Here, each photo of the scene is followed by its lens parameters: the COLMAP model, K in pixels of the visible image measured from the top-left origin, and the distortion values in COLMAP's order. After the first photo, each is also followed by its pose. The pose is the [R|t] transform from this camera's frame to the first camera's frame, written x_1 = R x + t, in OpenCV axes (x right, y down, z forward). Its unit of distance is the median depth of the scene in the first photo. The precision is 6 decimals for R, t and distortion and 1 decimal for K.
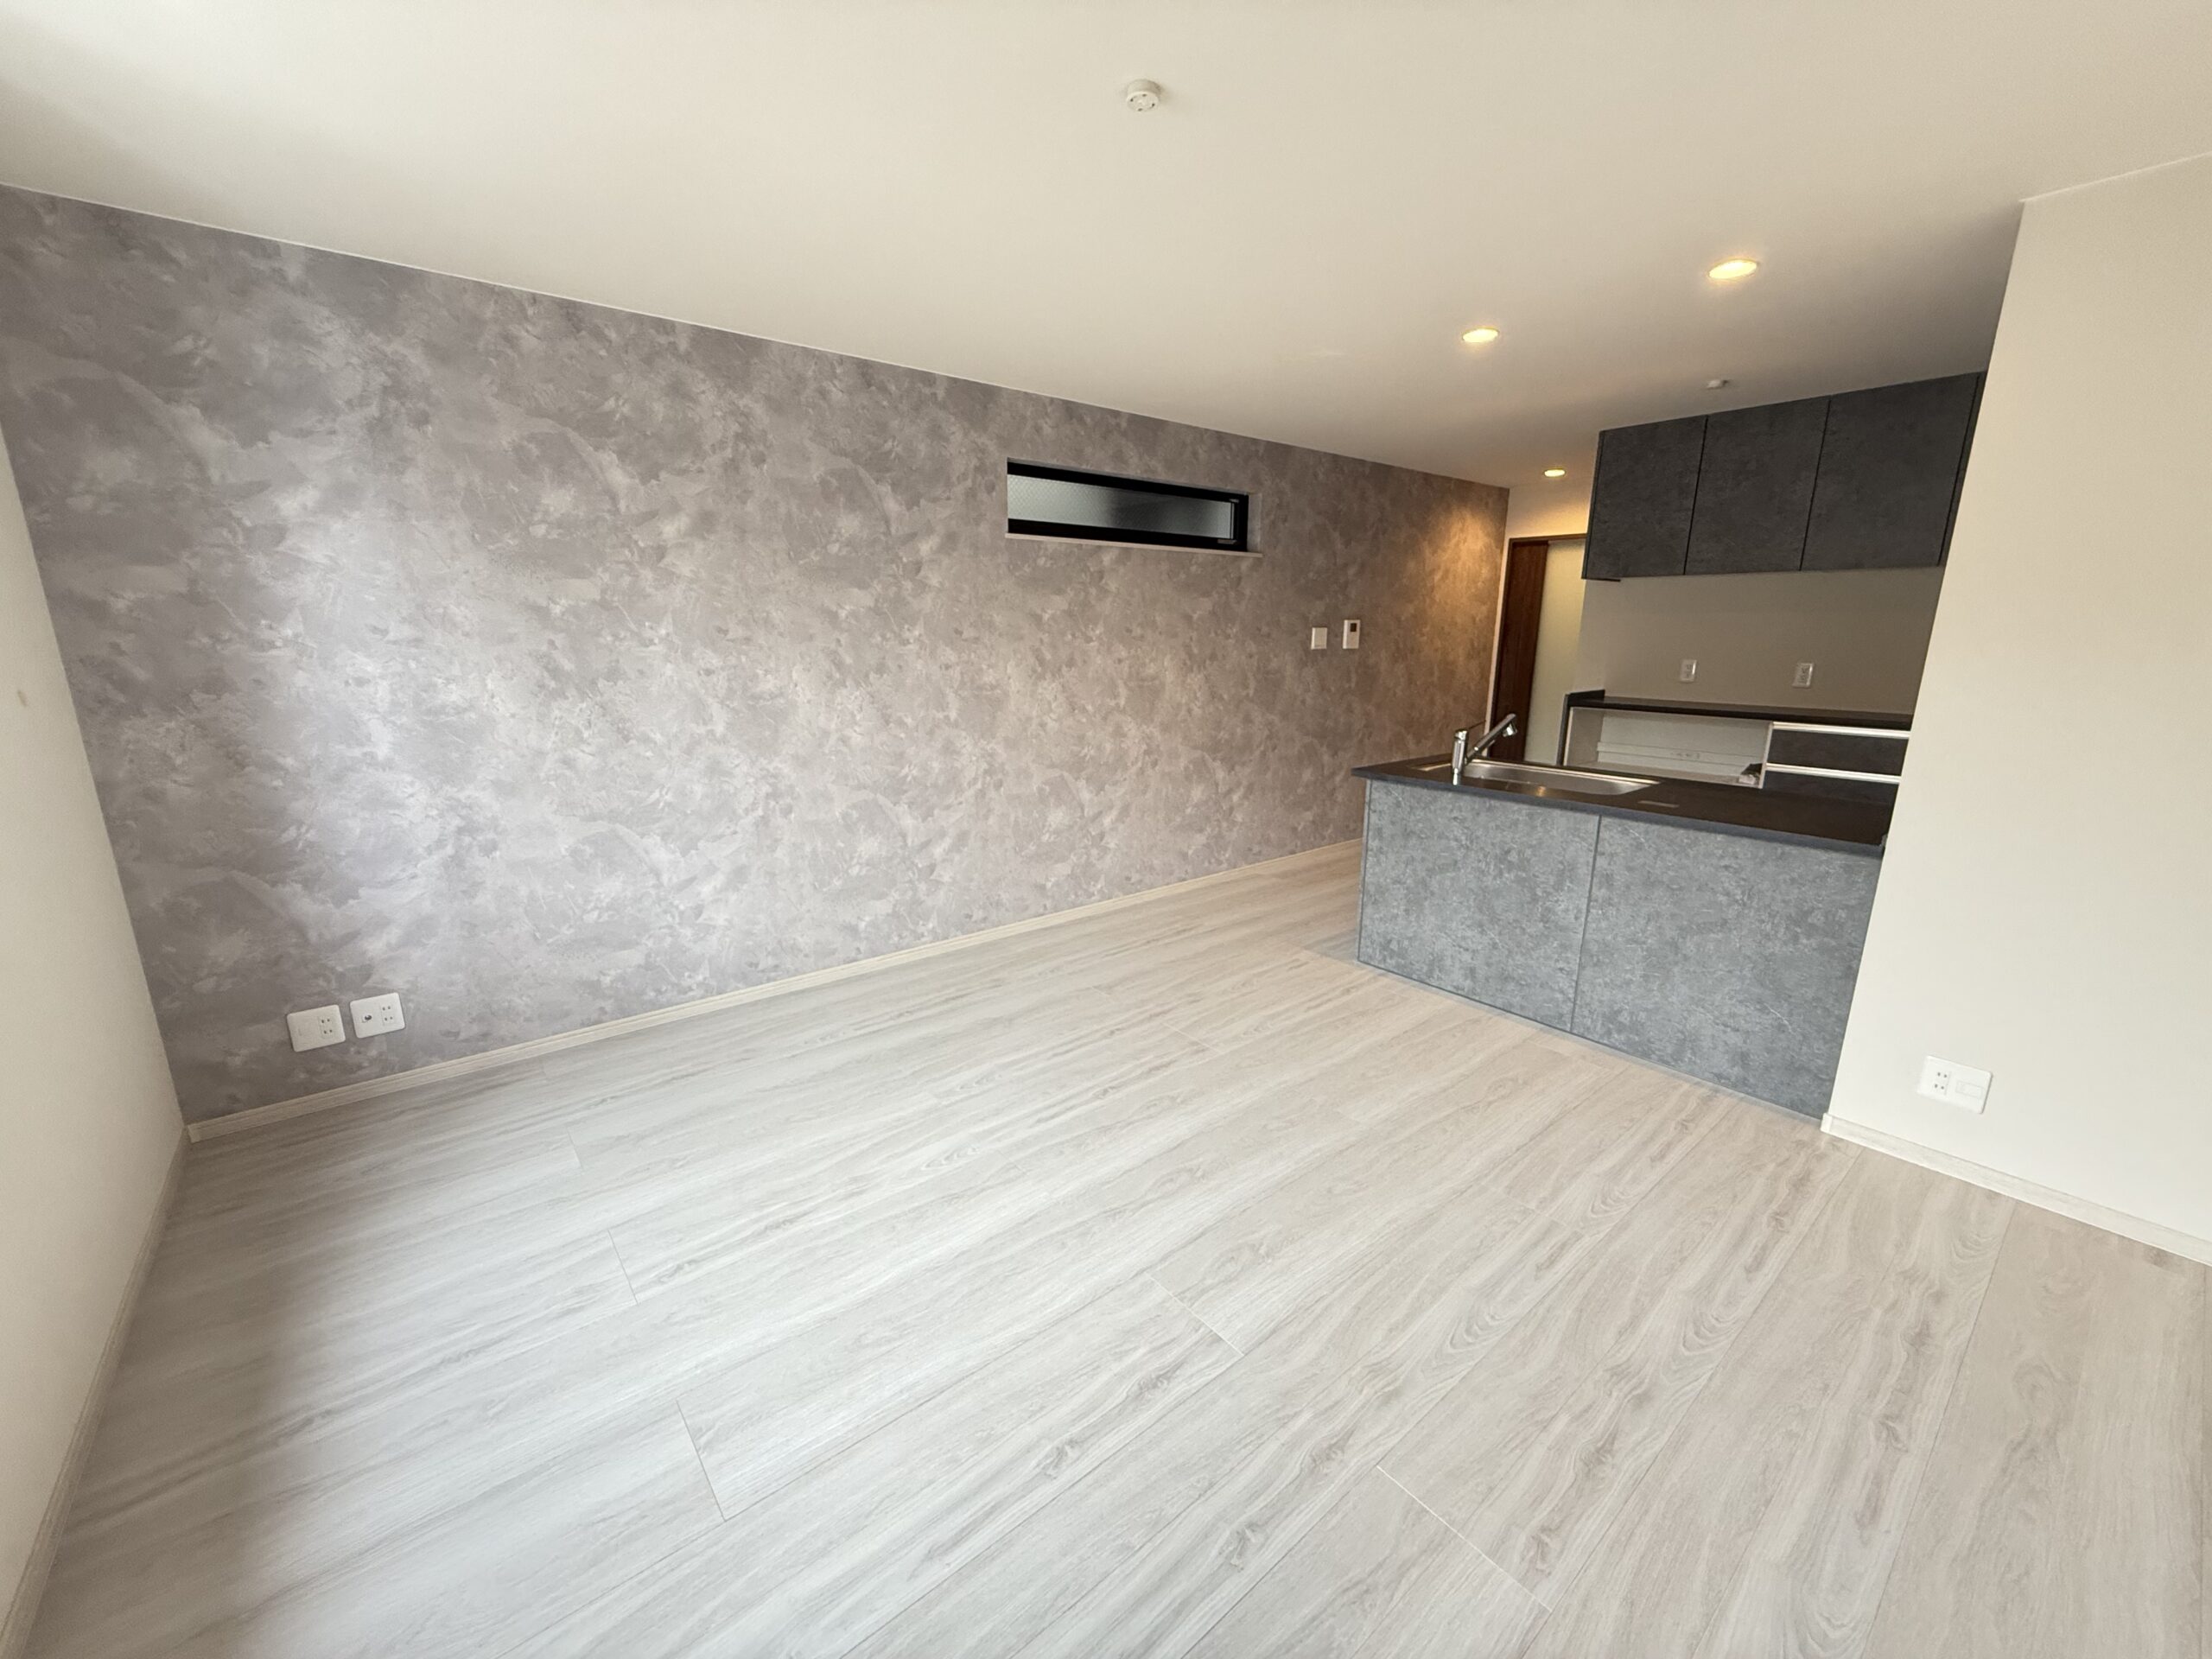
lens RADIAL K [[939.7, 0, 1171.6], [0, 939.7, 830.0], [0, 0, 1]] dist [0.105202, -0.055323]
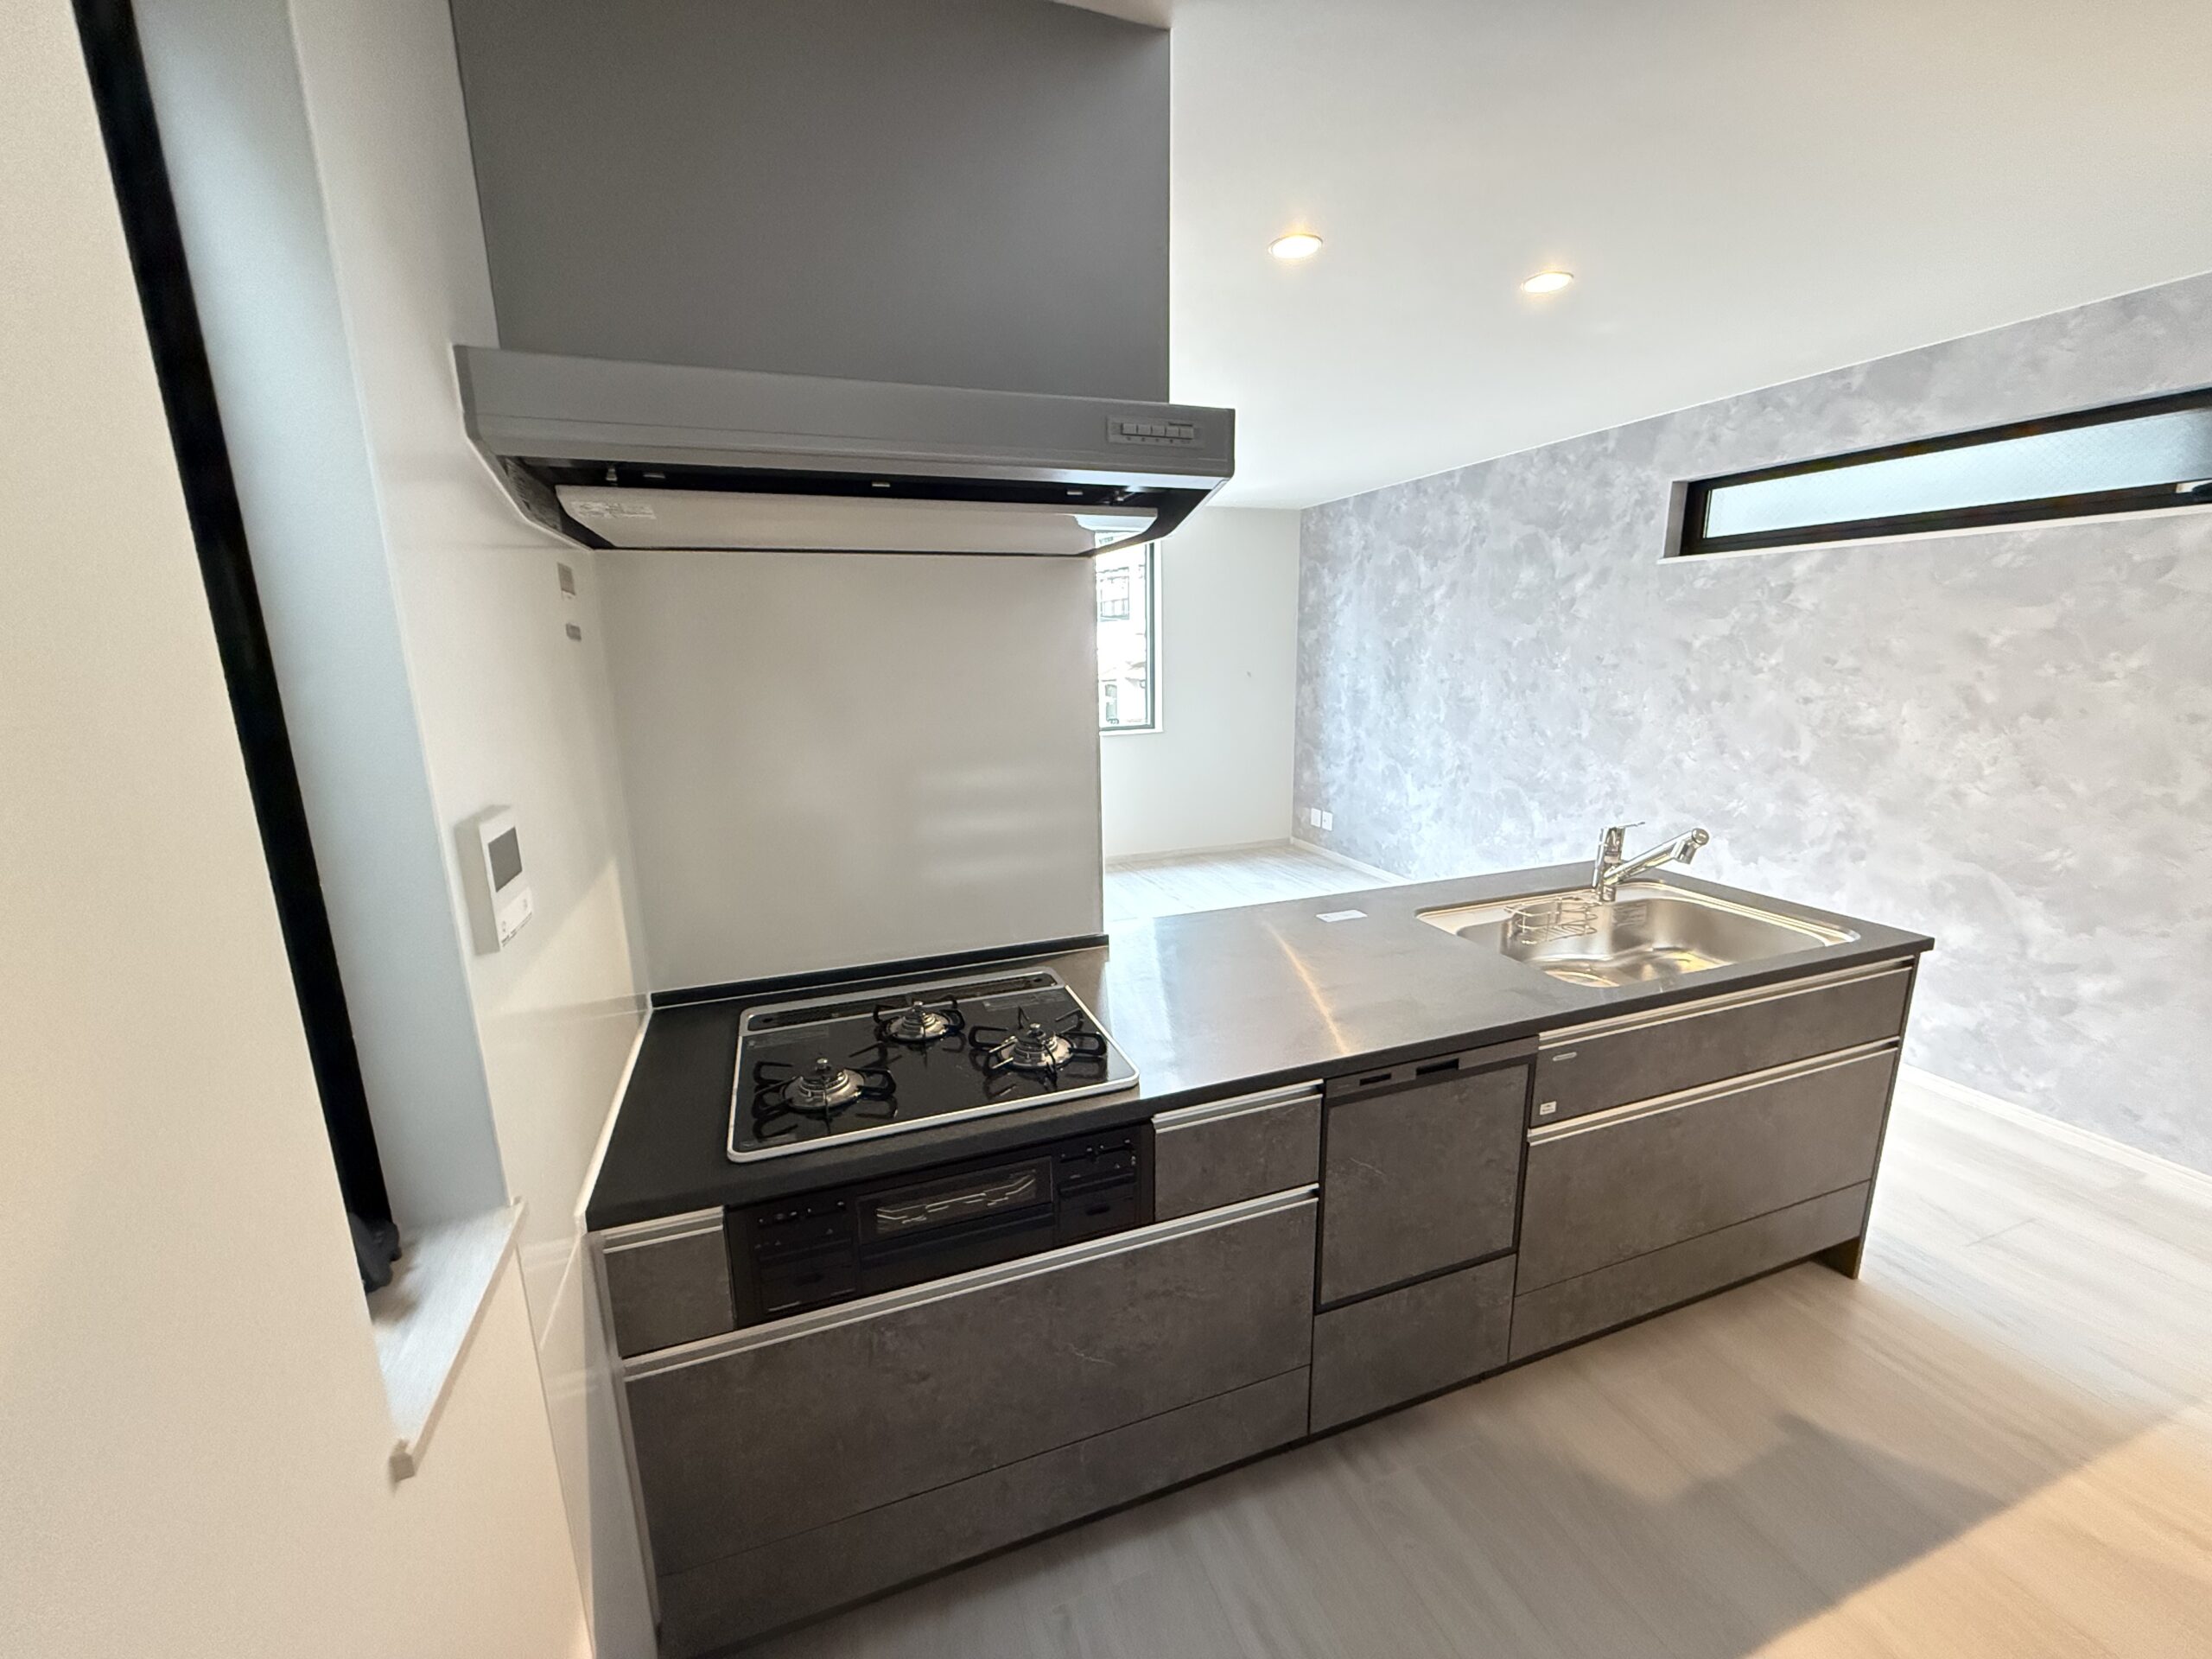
lens RADIAL K [[886.0, 0, 1106.0], [0, 886.0, 829.5], [0, 0, 1]] dist [0.104112, 0.000005]
pose [[-0.350916, 0.185807, -0.917787, 0.890701], [-0.224186, 0.934942, 0.274997, -0.172727], [0.909175, 0.302256, -0.286431, 0.779903]]
